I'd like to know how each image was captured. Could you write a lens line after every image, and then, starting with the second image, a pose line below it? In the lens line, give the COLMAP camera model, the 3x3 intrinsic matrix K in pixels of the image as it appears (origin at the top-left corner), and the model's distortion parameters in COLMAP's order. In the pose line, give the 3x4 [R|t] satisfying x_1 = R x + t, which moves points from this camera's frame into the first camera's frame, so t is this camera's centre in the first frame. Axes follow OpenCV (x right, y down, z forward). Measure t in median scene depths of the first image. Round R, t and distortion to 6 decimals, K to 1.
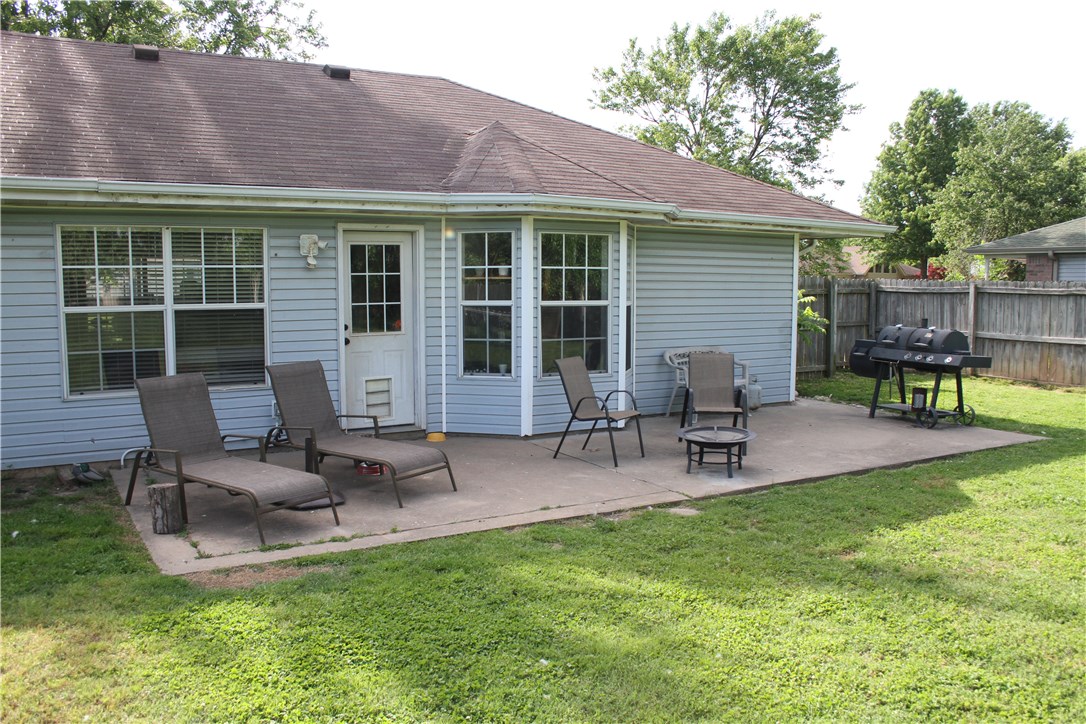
lens RADIAL K [[917.1, 0, 540.3], [0, 917.1, 365.1], [0, 0, 1]] dist [-0.093991, 0.037329]
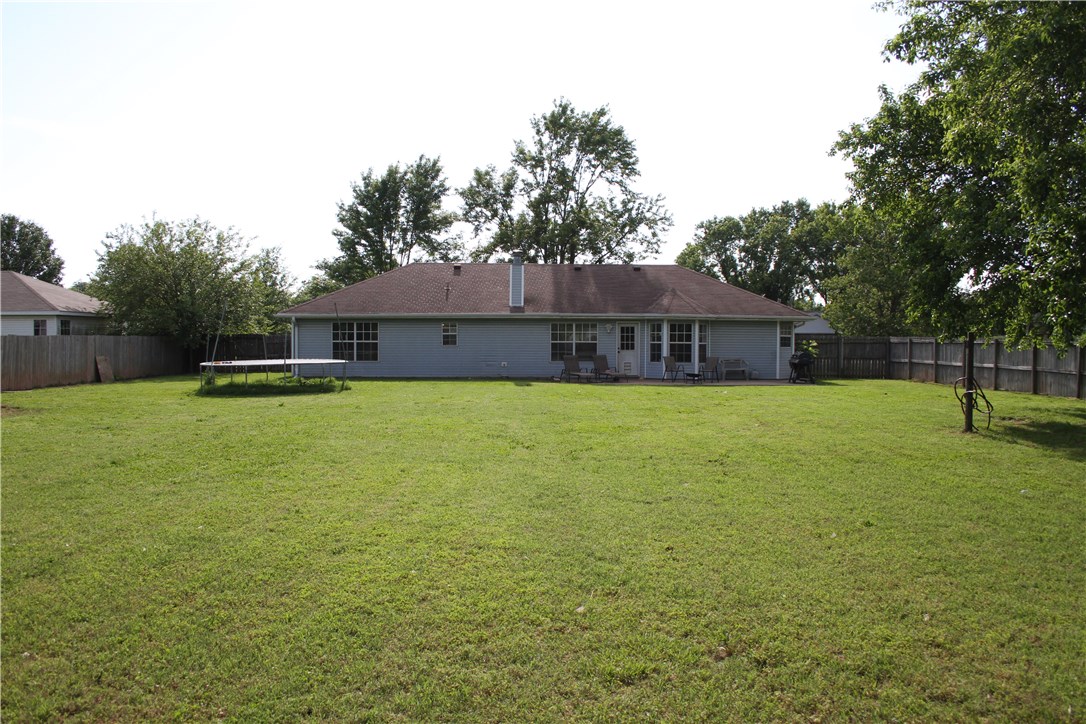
lens RADIAL K [[917.1, 0, 543.1], [0, 917.1, 359.9], [0, 0, 1]] dist [-0.093991, 0.037329]
pose [[0.867770, 0.016785, -0.496683, 1.368870], [-0.048592, 0.997506, -0.051186, 0.210284], [0.494585, 0.068552, 0.866421, -2.383942]]
